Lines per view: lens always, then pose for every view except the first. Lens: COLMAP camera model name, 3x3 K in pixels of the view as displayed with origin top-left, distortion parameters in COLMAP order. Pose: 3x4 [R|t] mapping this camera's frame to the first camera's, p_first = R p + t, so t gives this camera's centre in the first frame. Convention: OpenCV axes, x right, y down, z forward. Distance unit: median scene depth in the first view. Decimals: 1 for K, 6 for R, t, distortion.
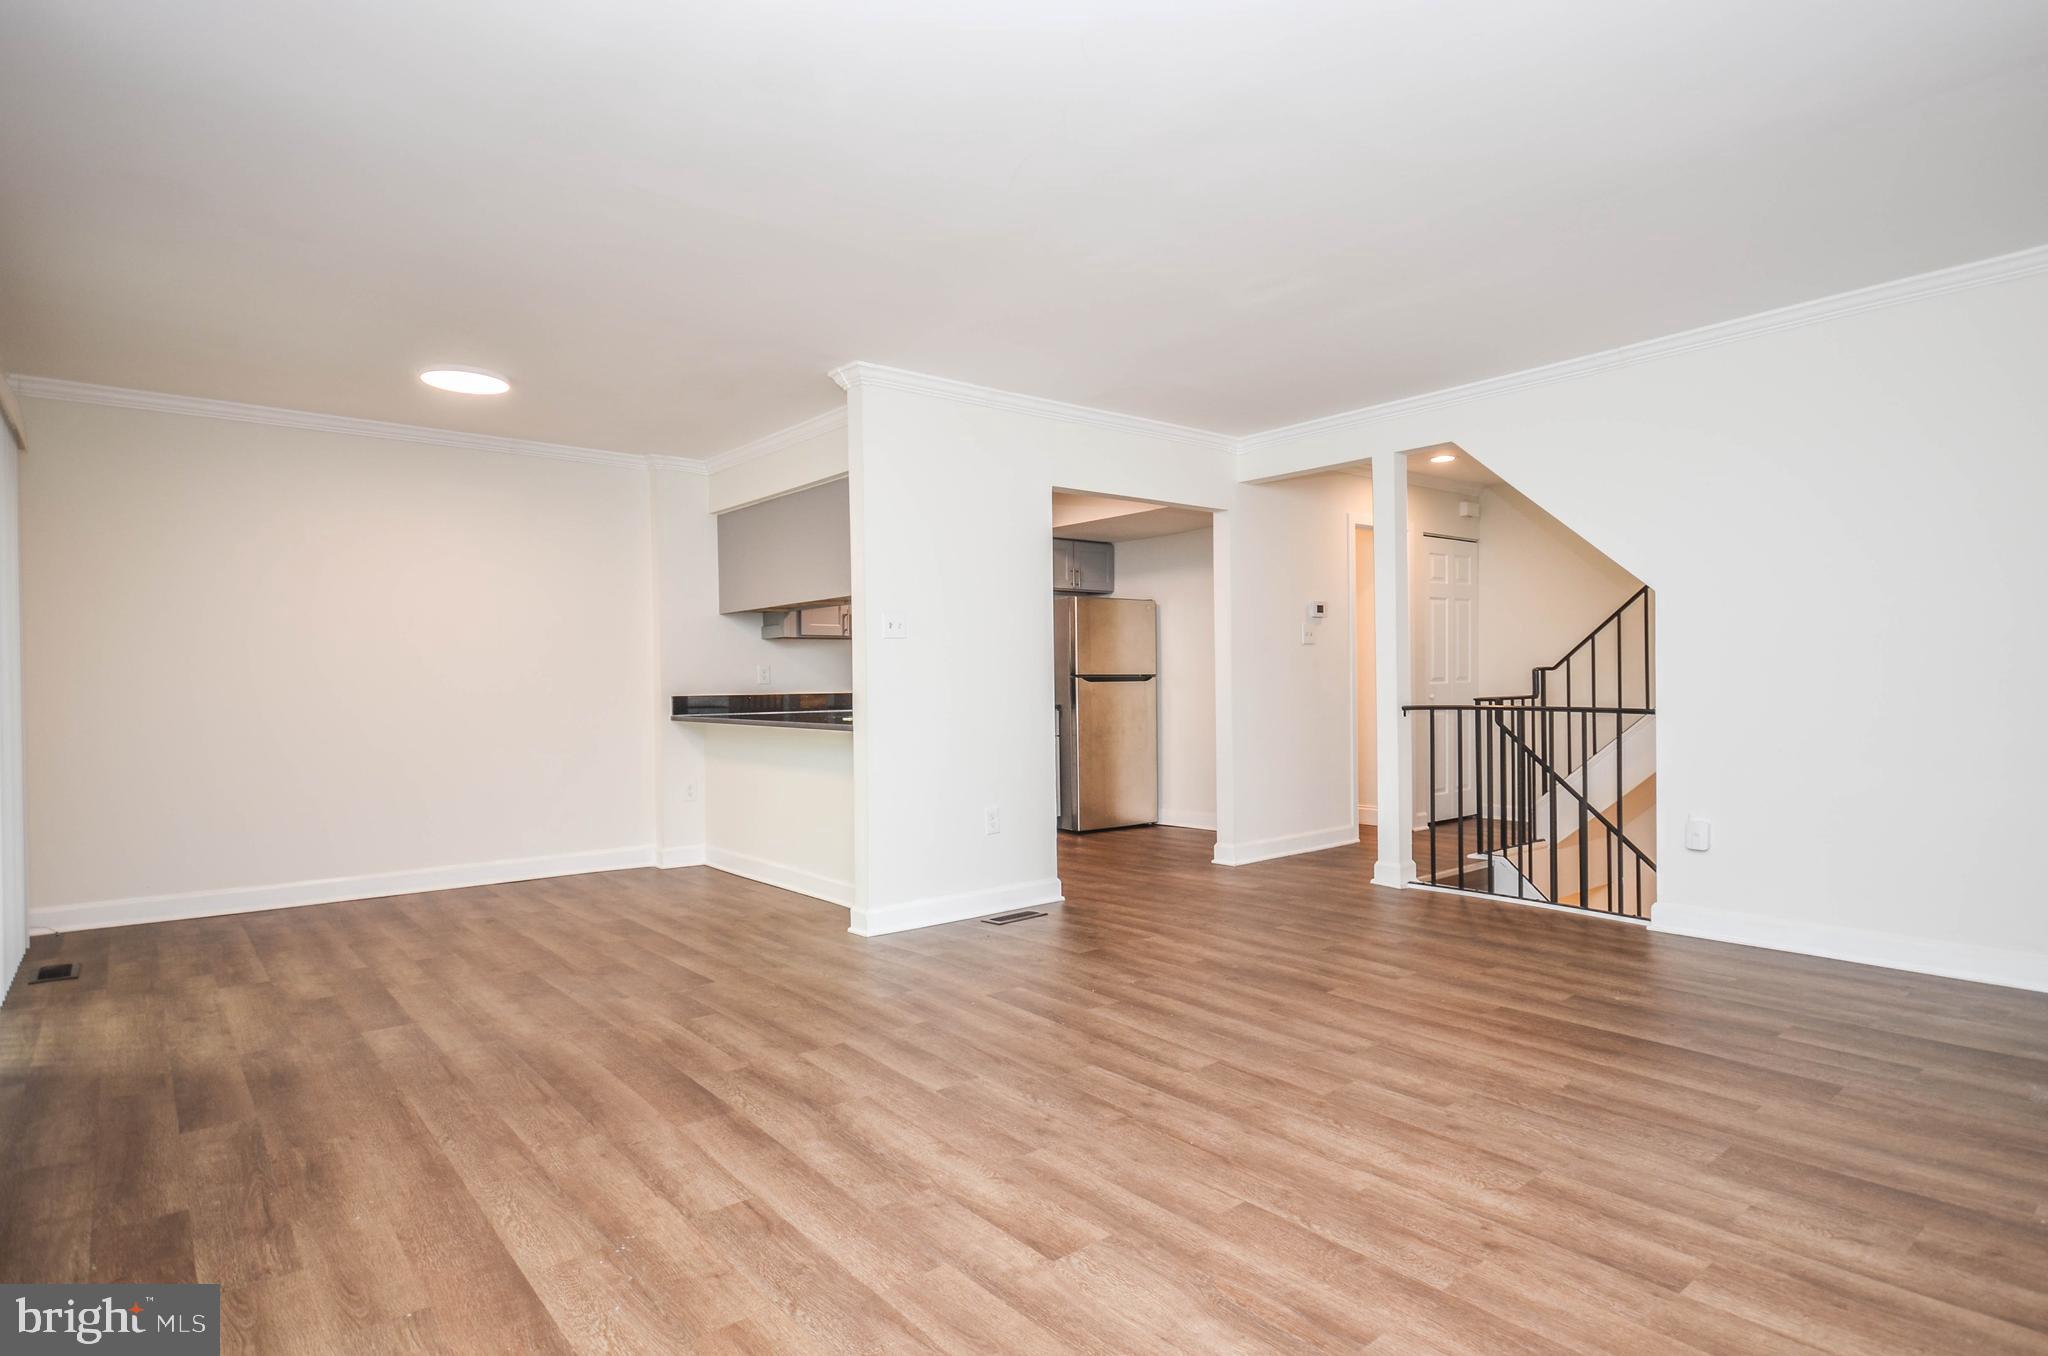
lens RADIAL K [[1074.9, 0, 1050.4], [0, 1074.9, 686.1], [0, 0, 1]] dist [0.010825, 0.000716]
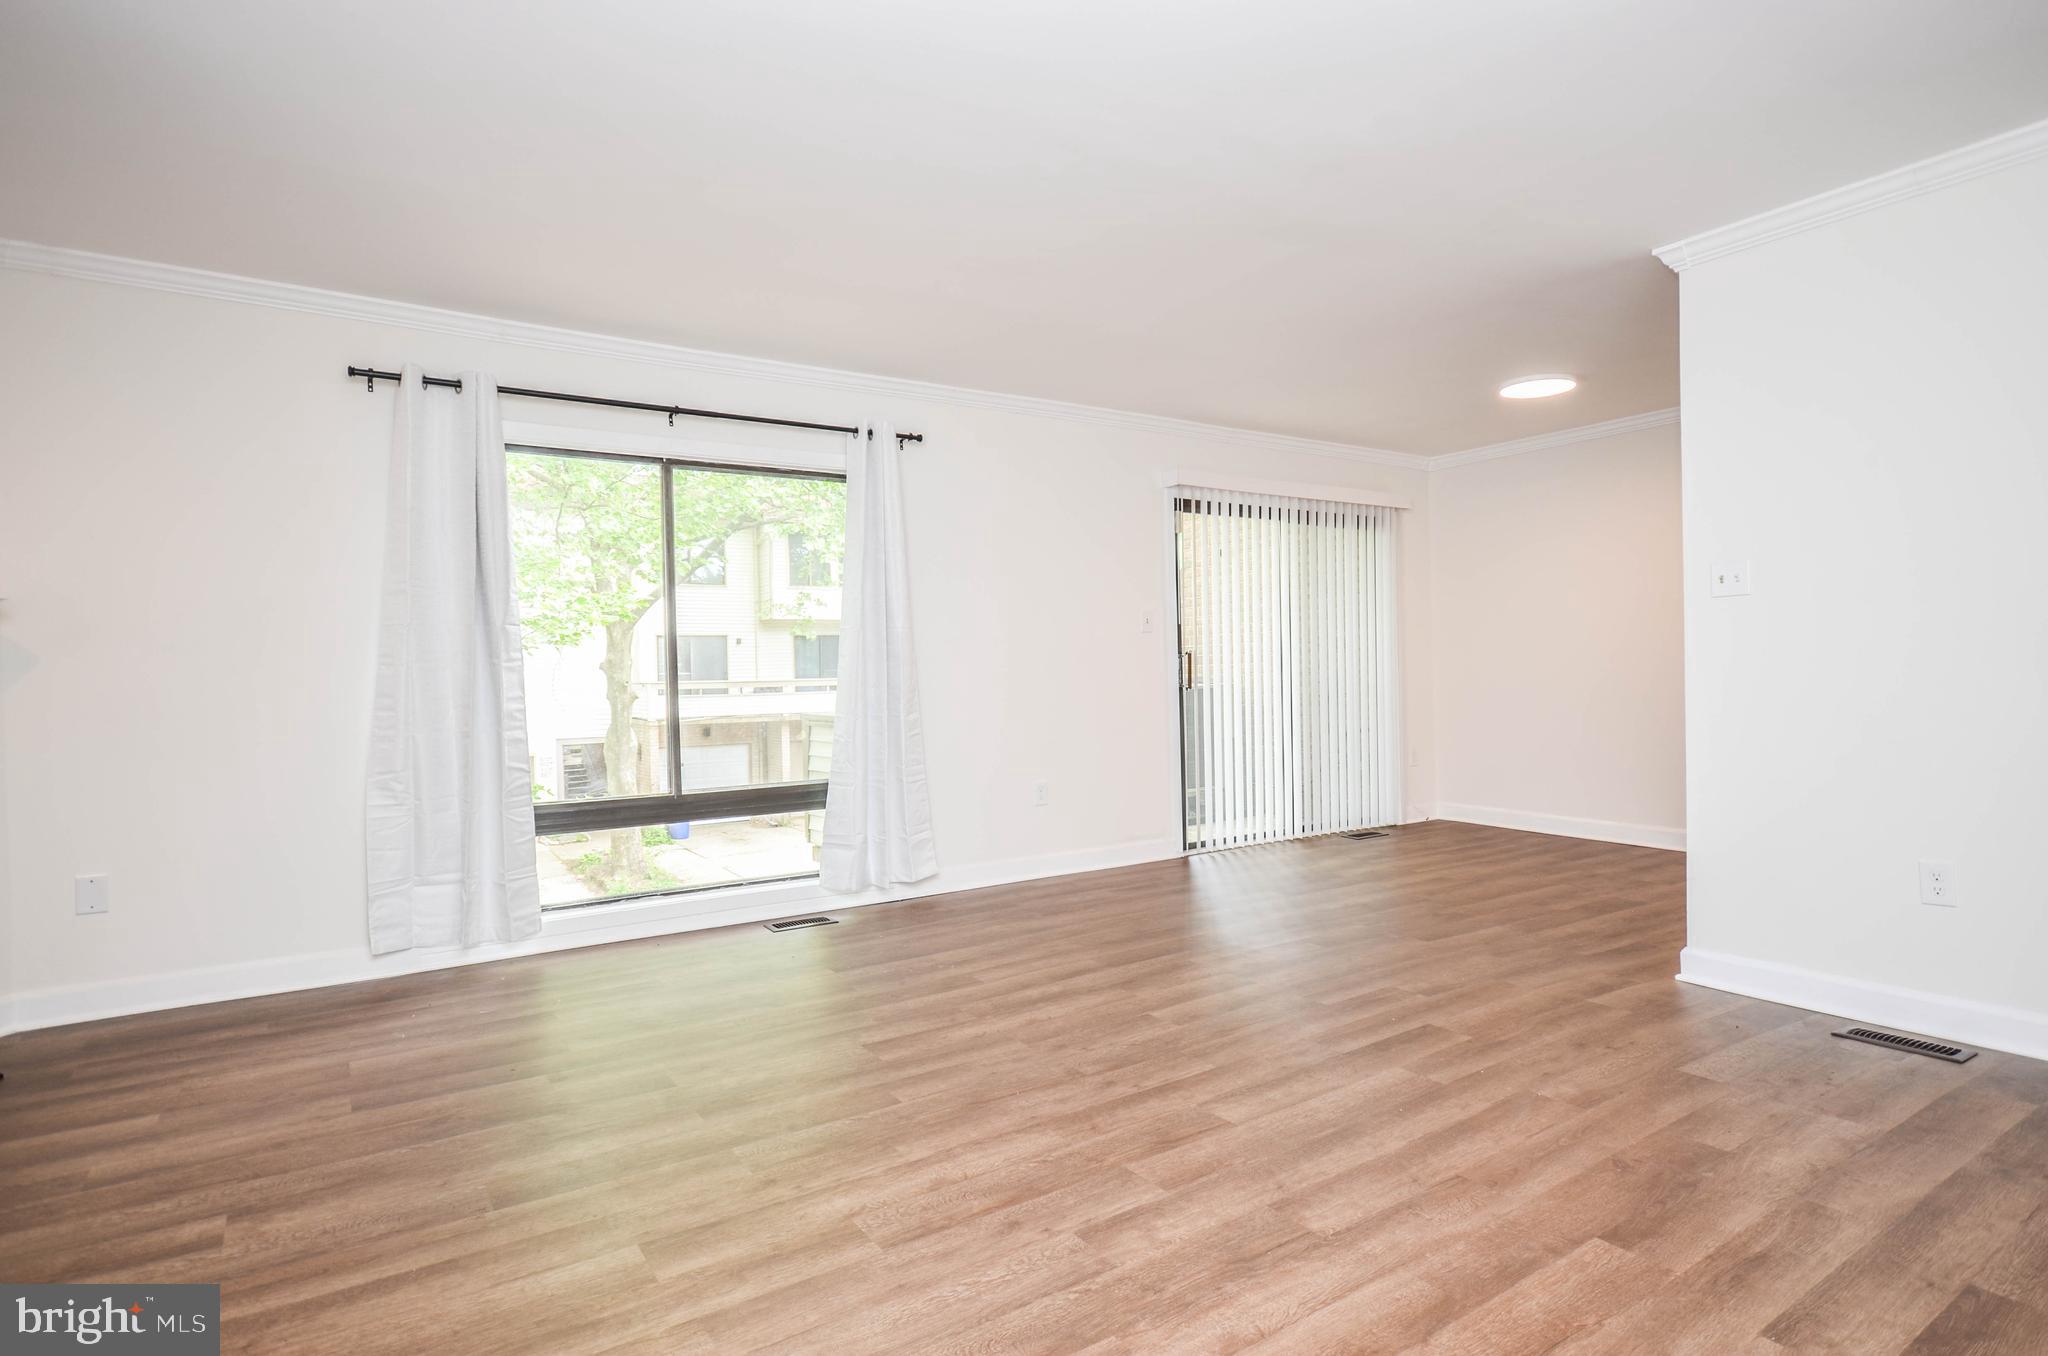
lens RADIAL K [[1074.9, 0, 1050.4], [0, 1074.9, 686.1], [0, 0, 1]] dist [0.010825, 0.000716]
pose [[-0.105830, 0.028720, -0.993969, 1.086633], [0.016052, 0.999502, 0.027171, -0.017743], [0.994255, -0.013080, -0.106238, 1.041312]]
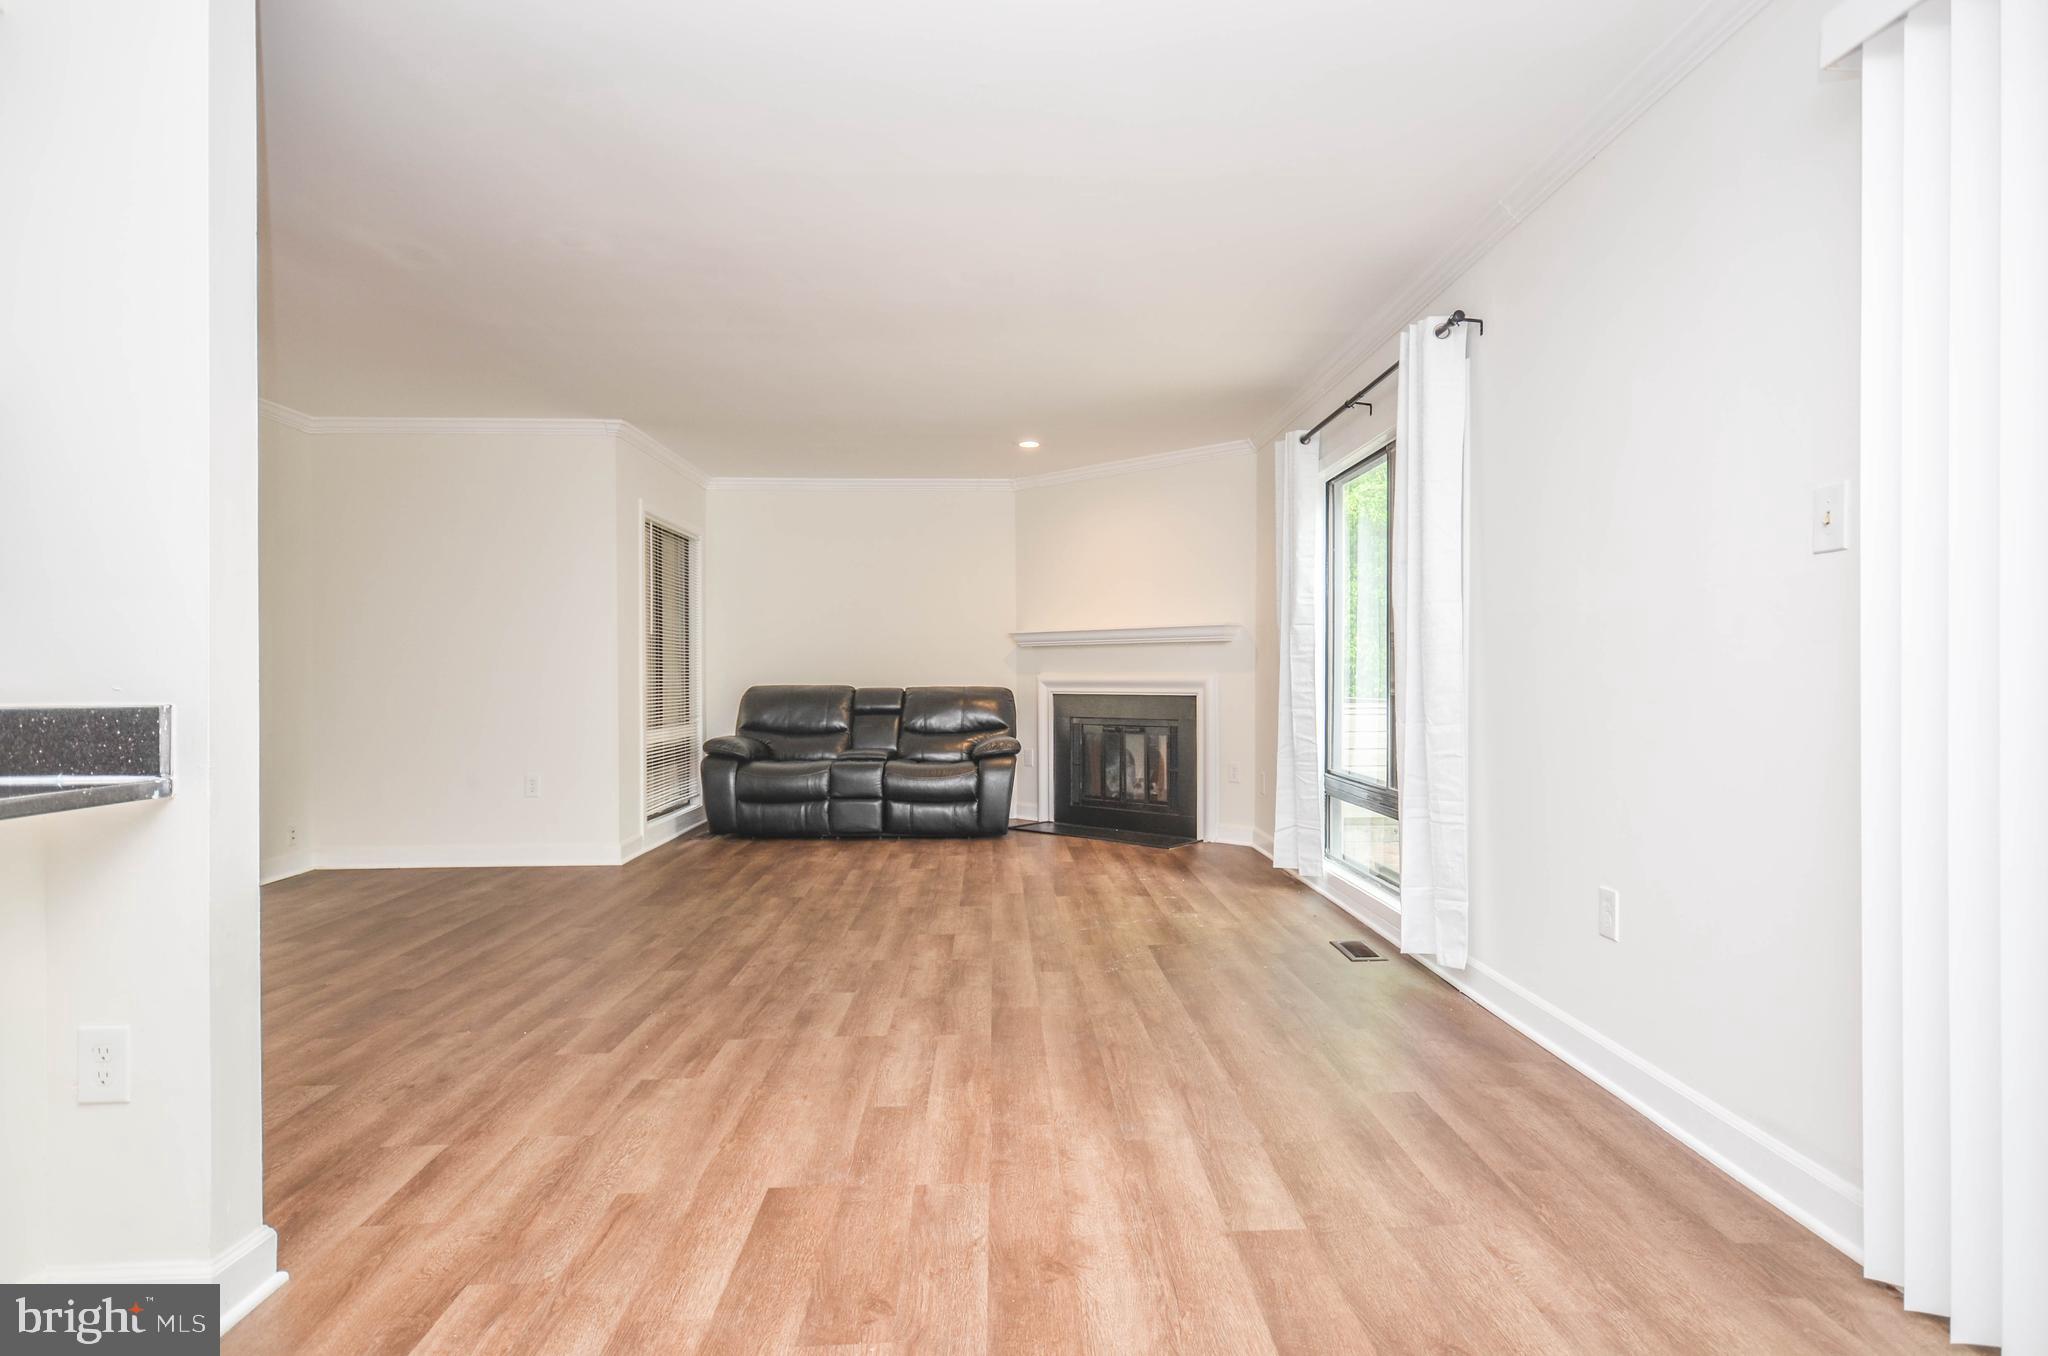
lens RADIAL K [[1093.2, 0, 1048.1], [0, 1093.2, 677.3], [0, 0, 1]] dist [0.009322, 0.002369]
pose [[-0.790457, 0.014500, 0.612346, -1.094207], [0.016524, 0.999861, -0.002347, 0.013880], [-0.612295, 0.008263, -0.790586, 1.903337]]
